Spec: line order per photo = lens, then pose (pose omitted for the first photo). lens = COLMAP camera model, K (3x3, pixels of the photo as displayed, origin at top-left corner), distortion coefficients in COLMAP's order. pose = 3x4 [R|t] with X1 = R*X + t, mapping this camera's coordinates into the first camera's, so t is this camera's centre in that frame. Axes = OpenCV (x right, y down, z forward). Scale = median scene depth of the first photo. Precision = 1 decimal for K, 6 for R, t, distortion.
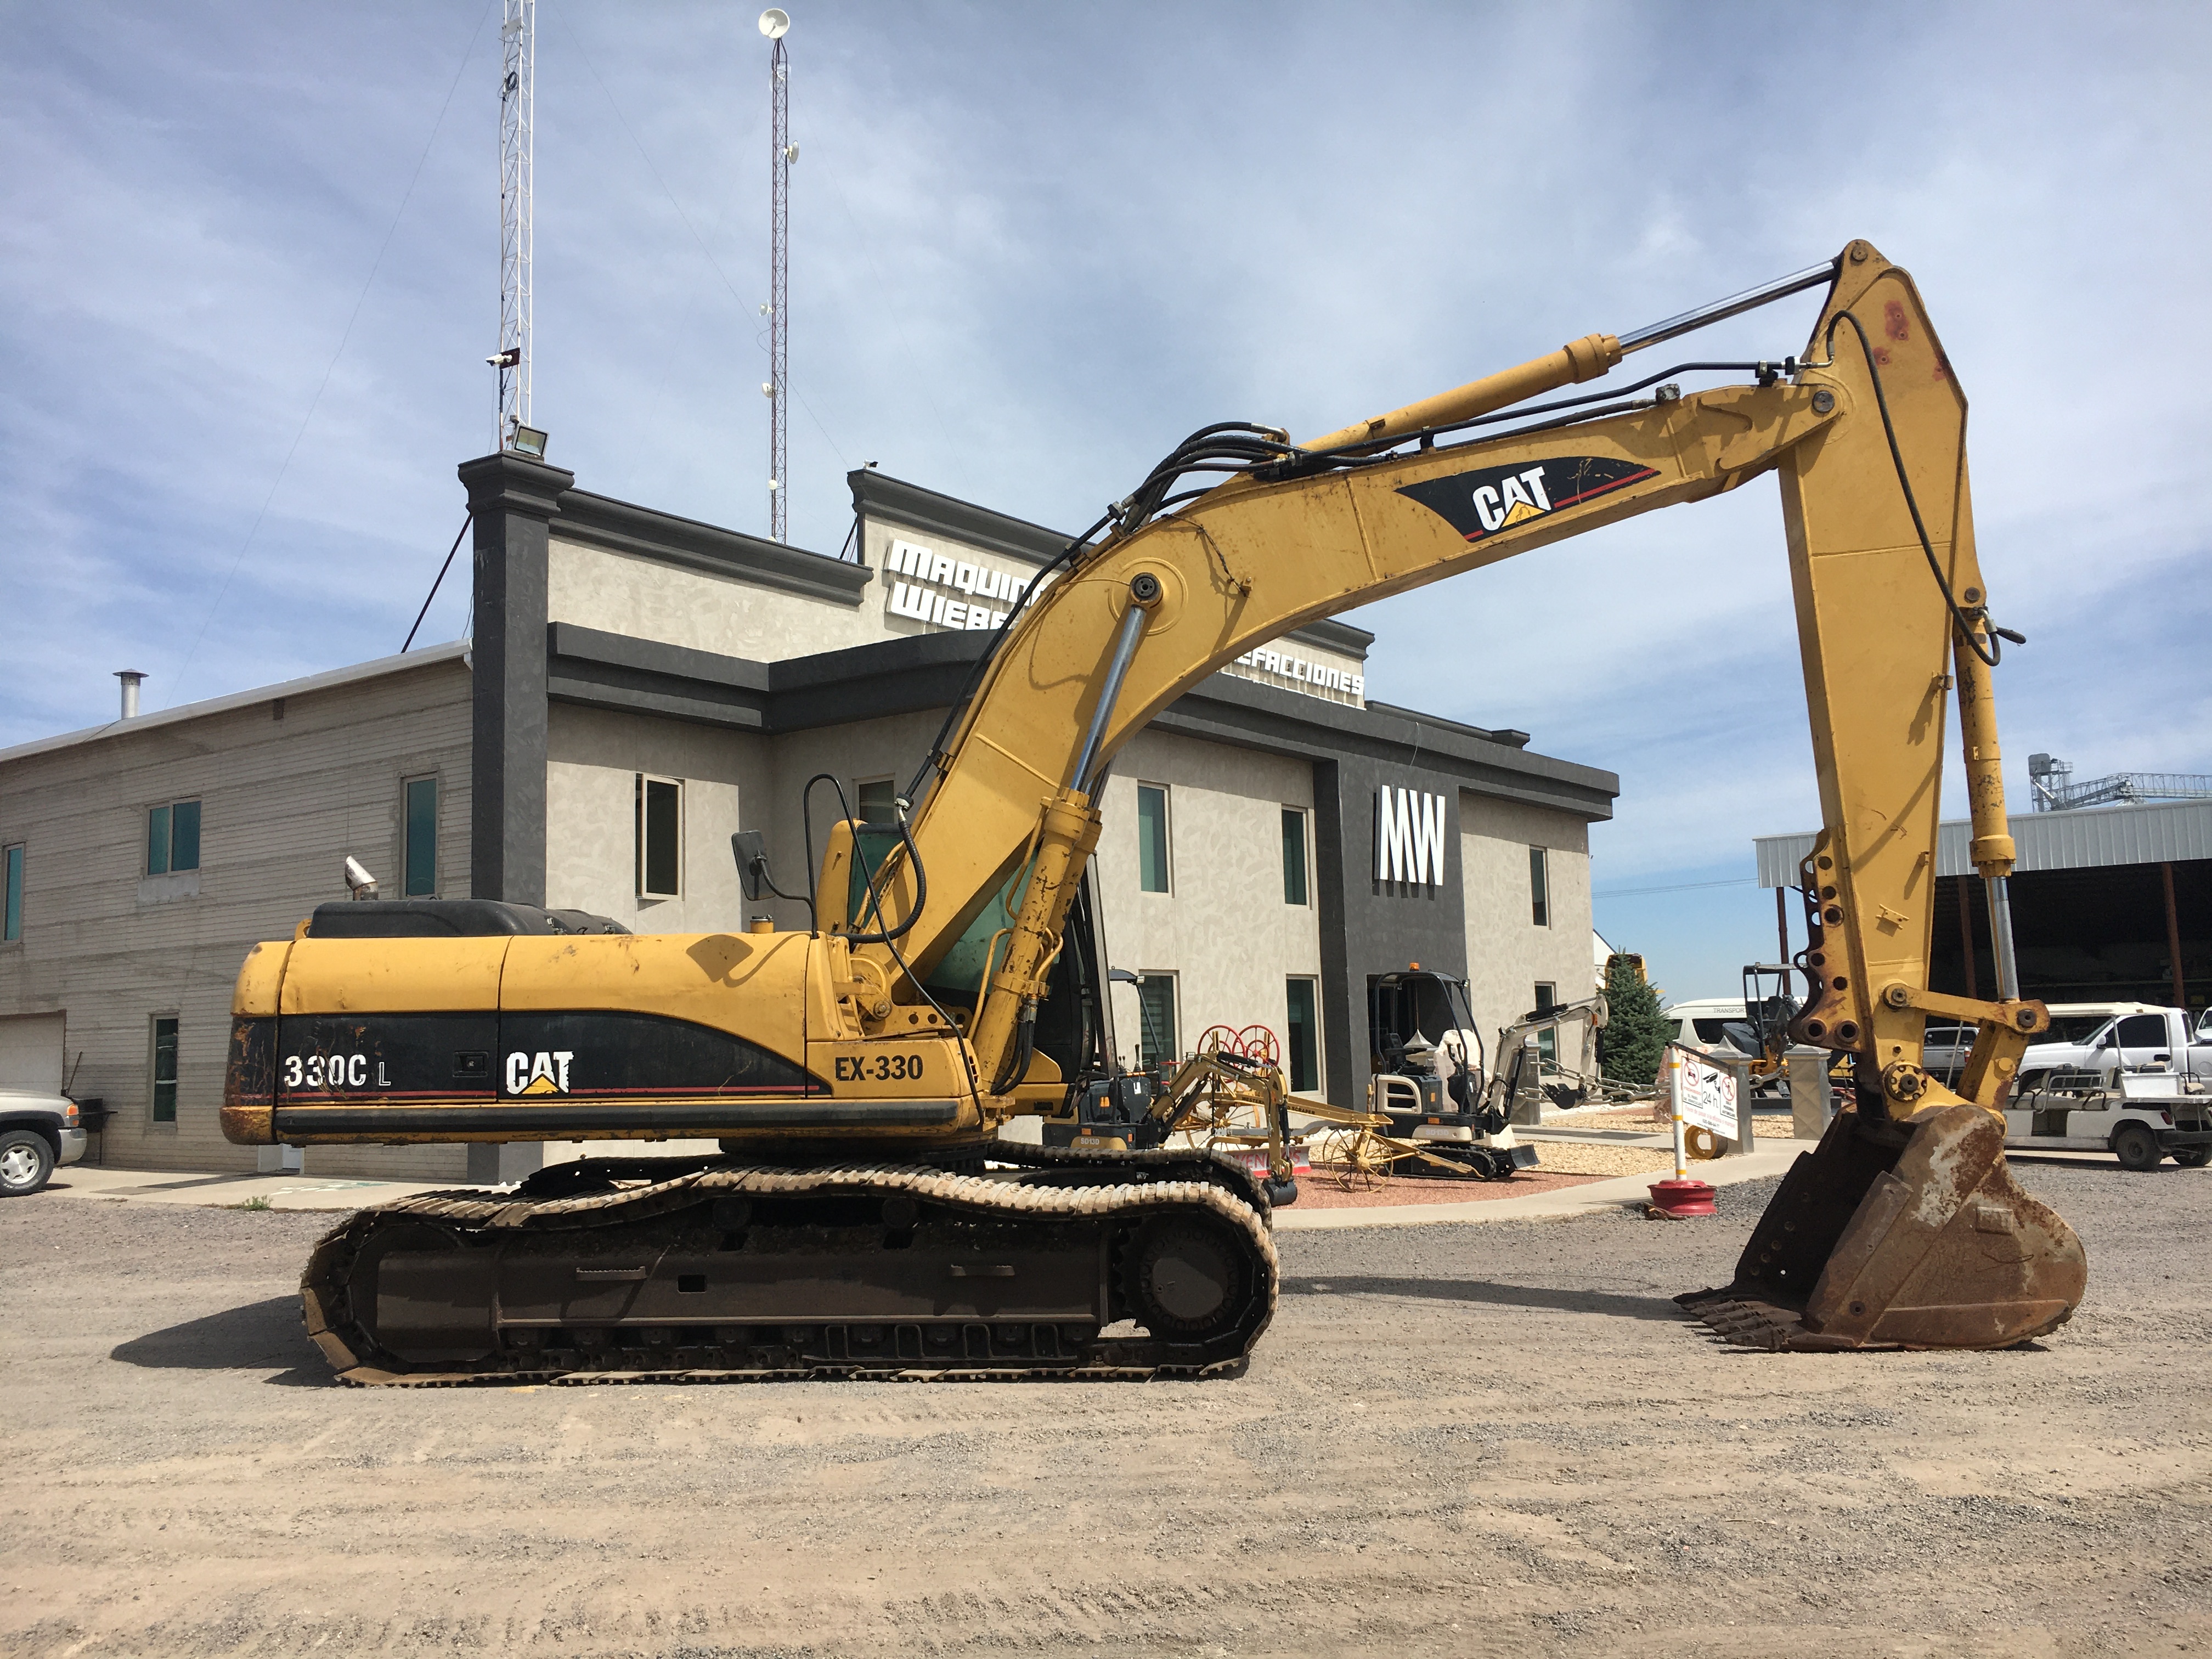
lens RADIAL K [[1888.0, 0, 1113.4], [0, 1888.0, 834.1], [0, 0, 1]] dist [0.060040, -0.058333]
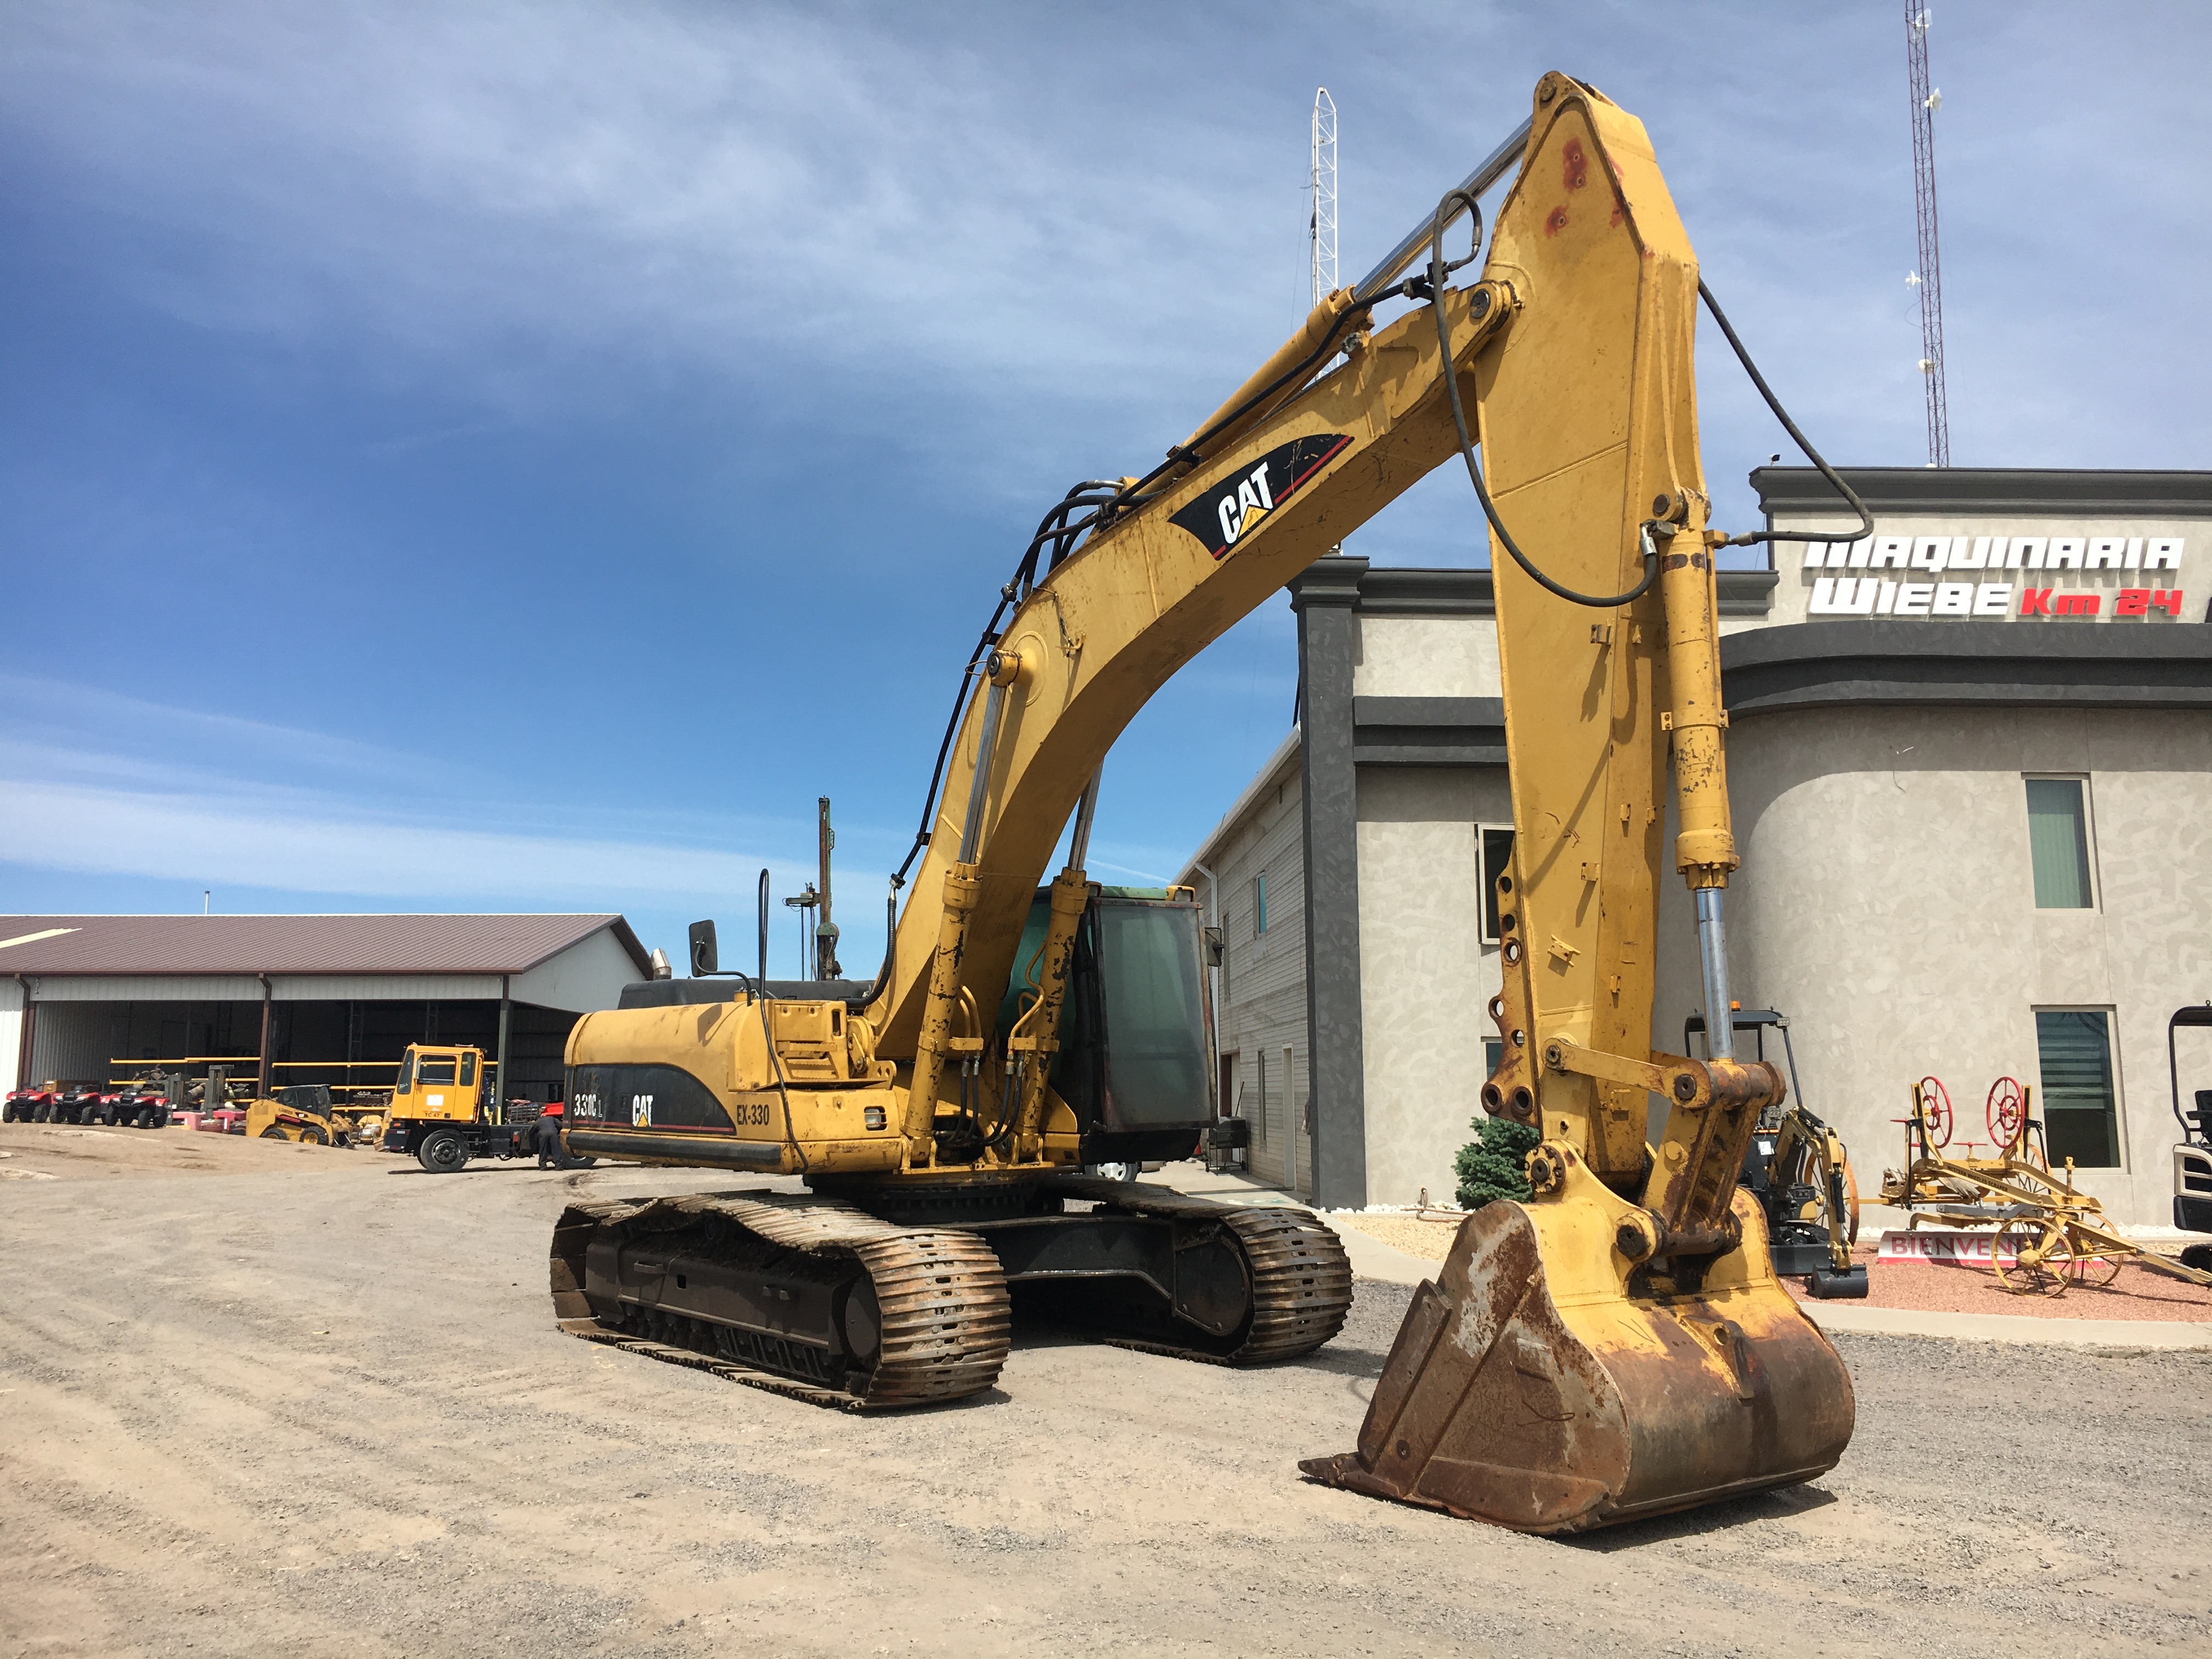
lens RADIAL K [[1888.0, 0, 1116.3], [0, 1888.0, 840.9], [0, 0, 1]] dist [0.060040, -0.058333]
pose [[0.645199, -0.082211, -0.759579, 0.918365], [0.073518, 0.996261, -0.045381, 0.022049], [0.760469, -0.026563, 0.648831, 0.392579]]
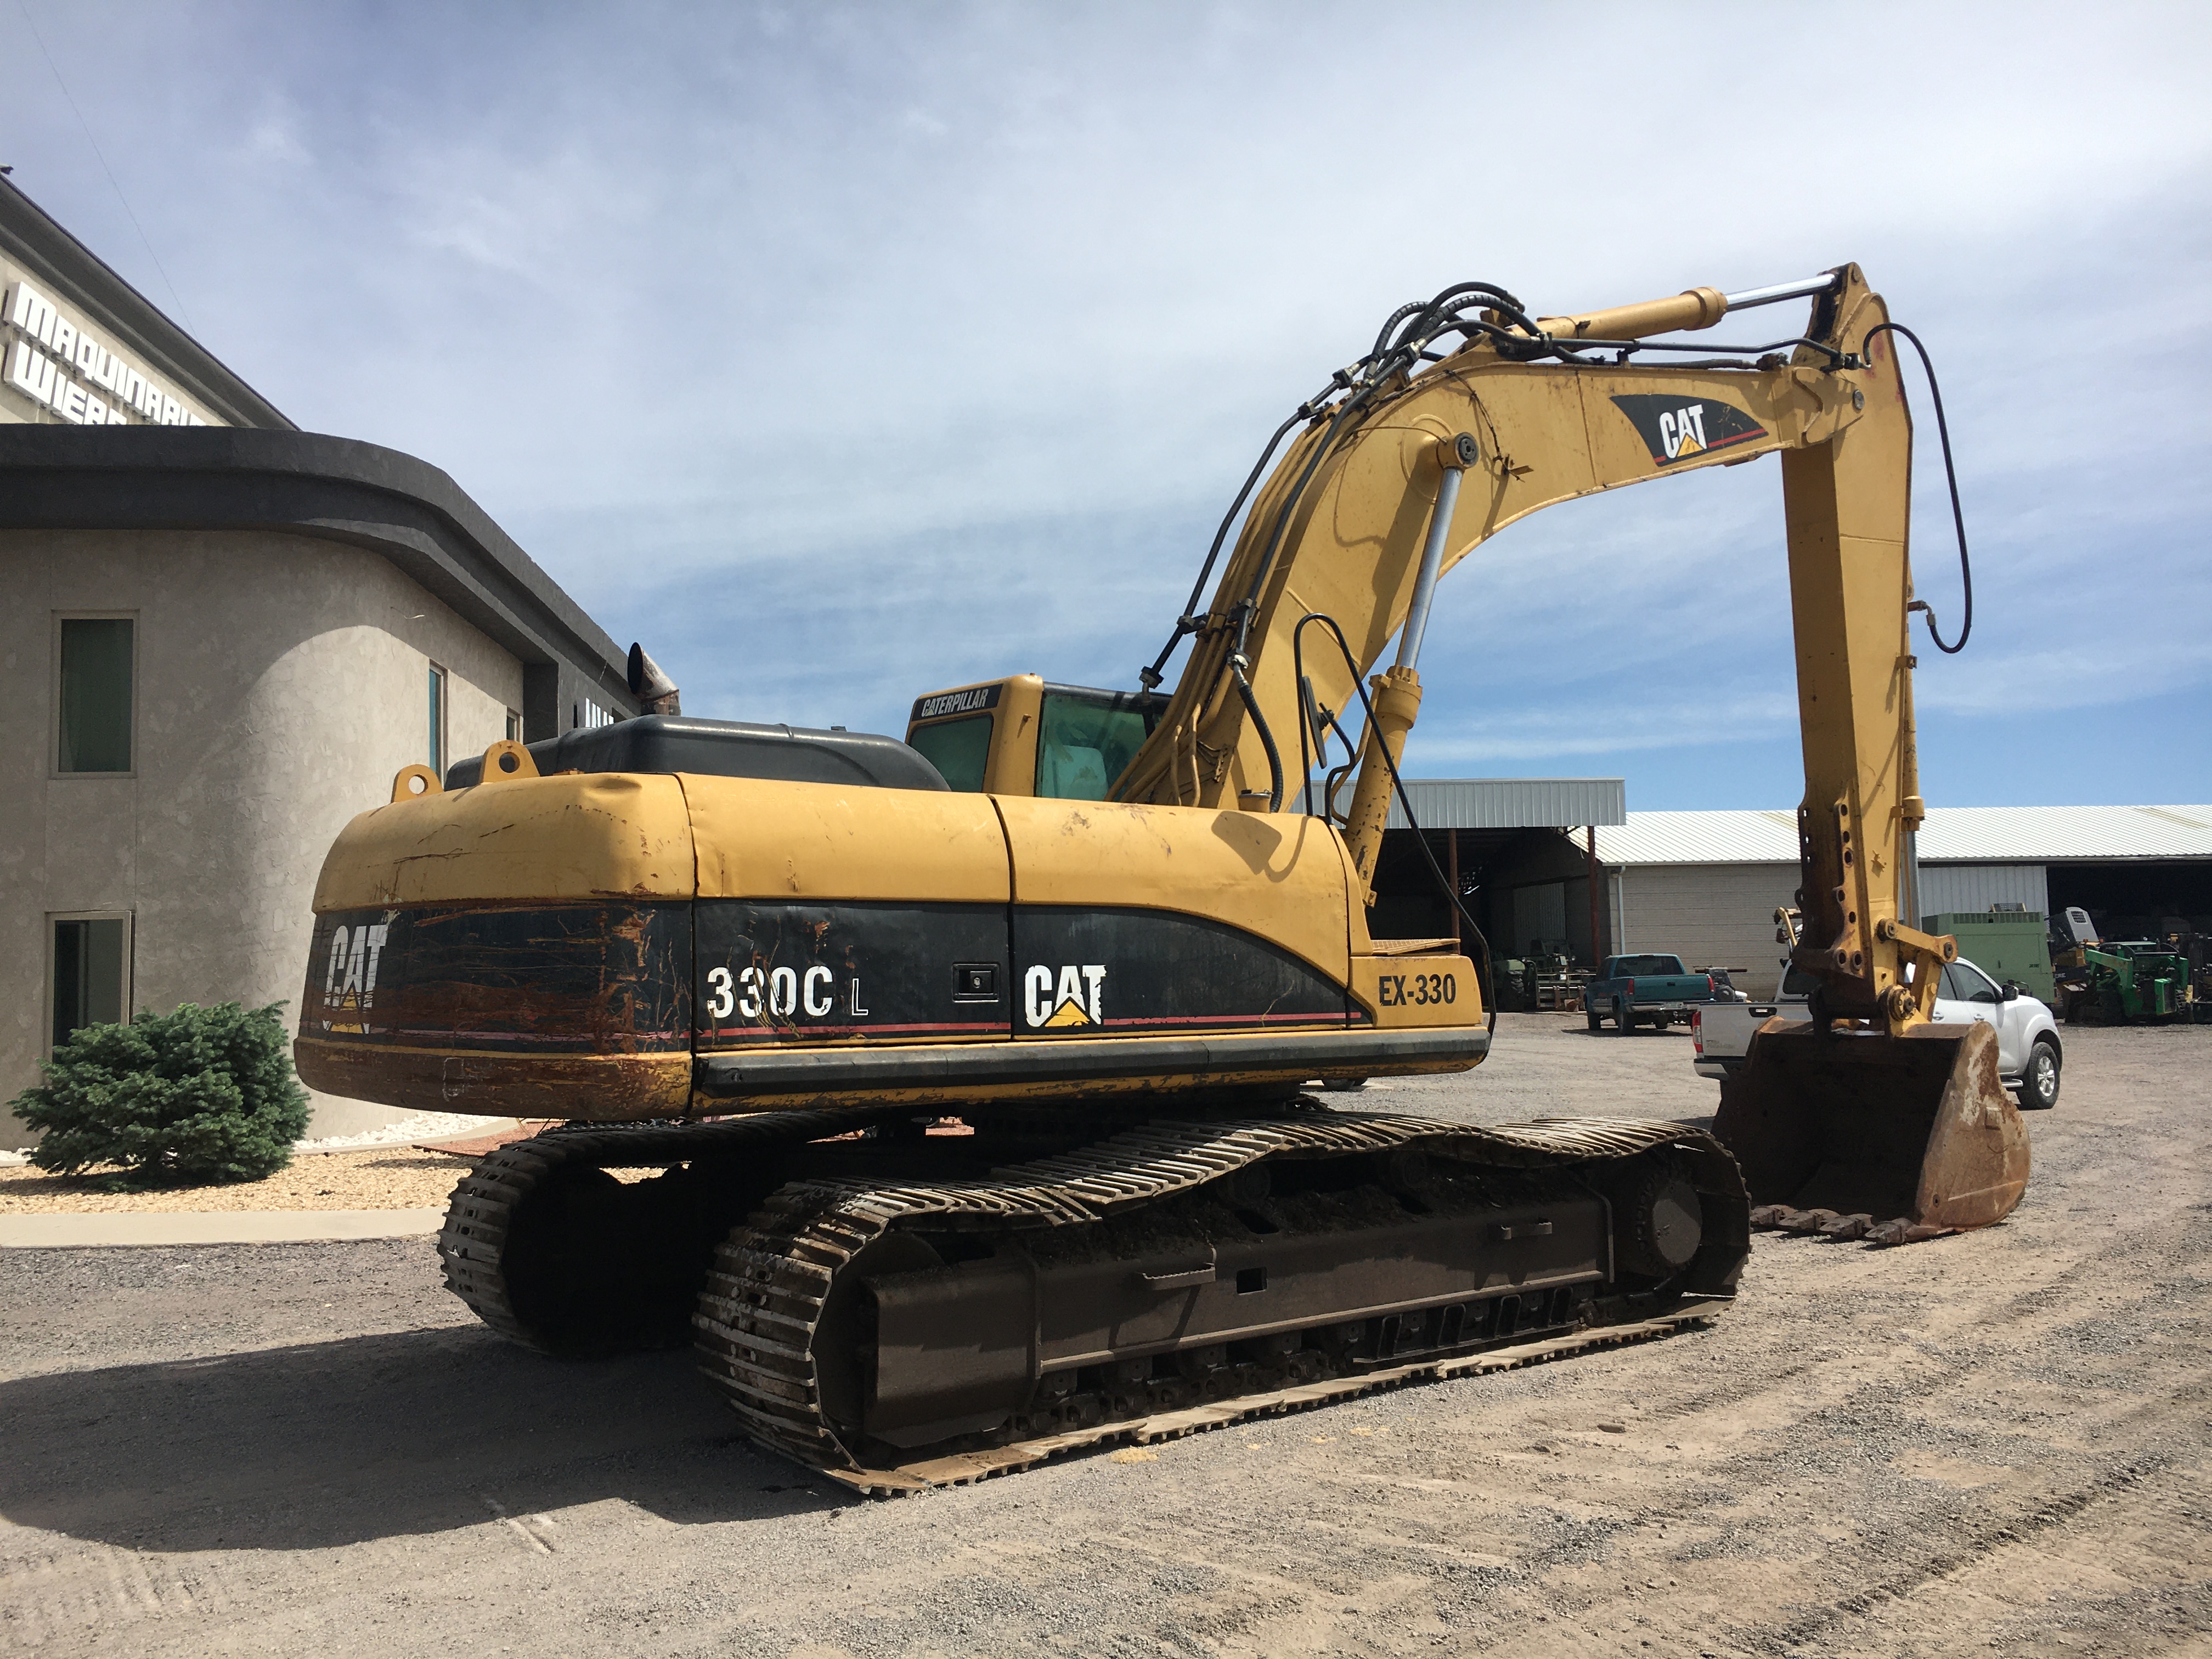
lens RADIAL K [[1888.0, 0, 1114.1], [0, 1888.0, 836.9], [0, 0, 1]] dist [0.060040, -0.058333]
pose [[0.741314, 0.055035, 0.668898, -0.736579], [-0.070606, 0.997497, -0.003822, 0.069296], [-0.667434, -0.044395, 0.743344, 0.479692]]
